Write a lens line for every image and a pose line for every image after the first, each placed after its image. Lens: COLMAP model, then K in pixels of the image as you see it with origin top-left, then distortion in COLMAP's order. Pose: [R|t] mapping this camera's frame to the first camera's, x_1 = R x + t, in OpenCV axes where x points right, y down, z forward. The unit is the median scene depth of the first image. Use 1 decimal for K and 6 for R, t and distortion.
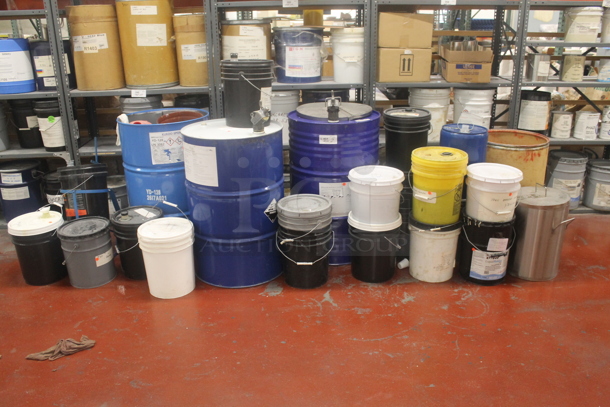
lens RADIAL K [[535.5, 0, 305.0], [0, 535.5, 203.5], [0, 0, 1]] dist [-0.105438, 0.147788]
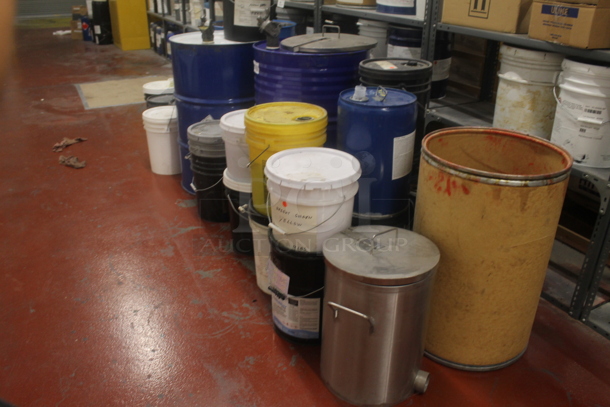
lens RADIAL K [[535.5, 0, 305.0], [0, 535.5, 203.5], [0, 0, 1]] dist [-0.105438, 0.147788]
pose [[0.430944, 0.396314, -0.810693, 0.688116], [-0.343144, 0.902876, 0.258972, -0.137901], [0.834589, 0.166582, 0.525082, 0.559076]]
